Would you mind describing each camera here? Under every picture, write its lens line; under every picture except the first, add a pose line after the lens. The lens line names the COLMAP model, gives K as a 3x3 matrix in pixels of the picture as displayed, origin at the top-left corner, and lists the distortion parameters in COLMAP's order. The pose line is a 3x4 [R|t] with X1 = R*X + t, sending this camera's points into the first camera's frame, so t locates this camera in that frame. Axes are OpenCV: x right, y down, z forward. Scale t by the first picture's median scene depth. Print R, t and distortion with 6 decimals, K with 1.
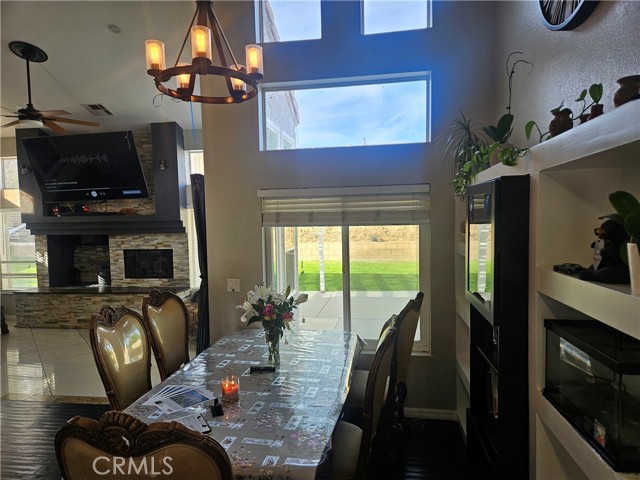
lens RADIAL K [[425.9, 0, 317.3], [0, 425.9, 247.2], [0, 0, 1]] dist [0.076326, -0.059017]
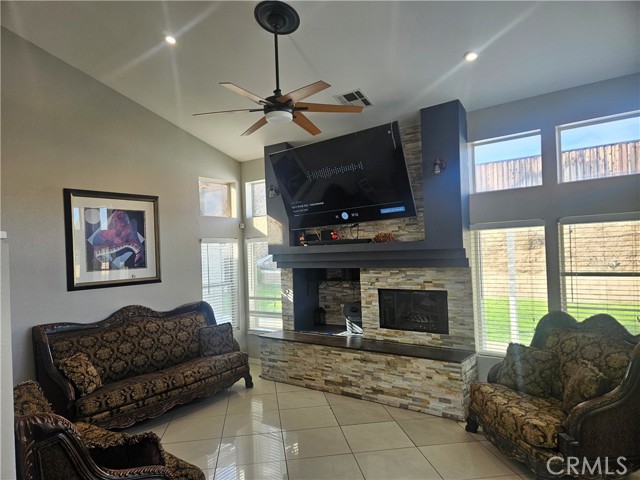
lens RADIAL K [[425.9, 0, 317.3], [0, 425.9, 247.2], [0, 0, 1]] dist [0.076326, -0.059017]
pose [[0.881463, -0.017309, -0.471935, -0.196810], [-0.010505, 0.998362, -0.056237, -0.023480], [0.472136, 0.054528, 0.879838, 0.305355]]
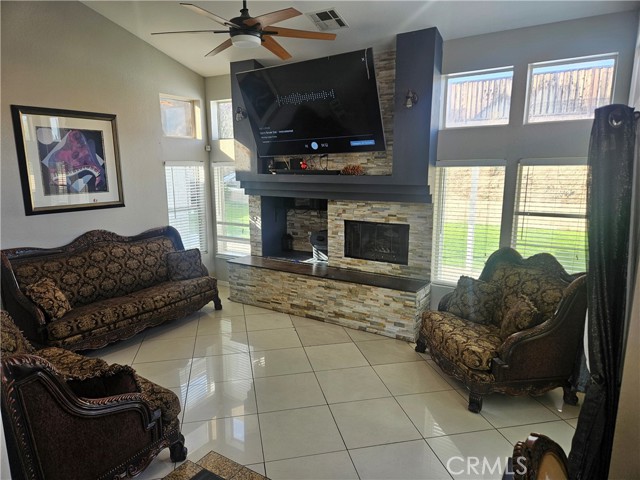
lens RADIAL K [[426.0, 0, 319.1], [0, 426.0, 247.3], [0, 0, 1]] dist [0.075109, -0.062223]
pose [[0.914069, 0.092740, -0.394814, -0.191372], [-0.039744, 0.989301, 0.140368, -0.051012], [0.403608, -0.112615, 0.907975, 0.296970]]
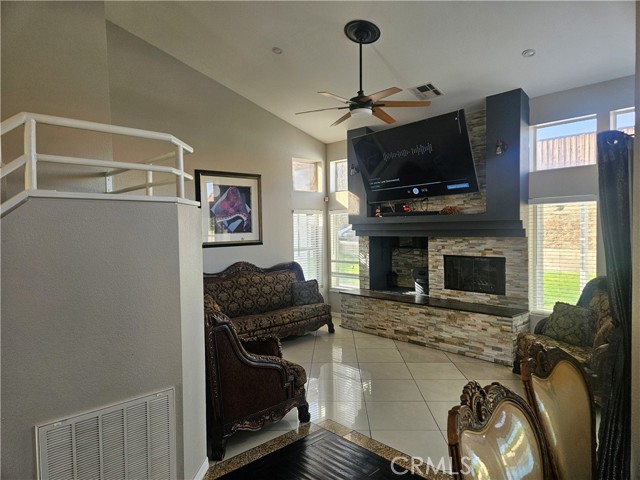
lens RADIAL K [[425.4, 0, 321.2], [0, 425.4, 241.8], [0, 0, 1]] dist [0.078669, -0.063762]
pose [[0.787870, 0.026883, -0.615254, -0.122407], [-0.036672, 0.999322, -0.003297, -0.008653], [0.614748, 0.025160, 0.788322, 0.186606]]
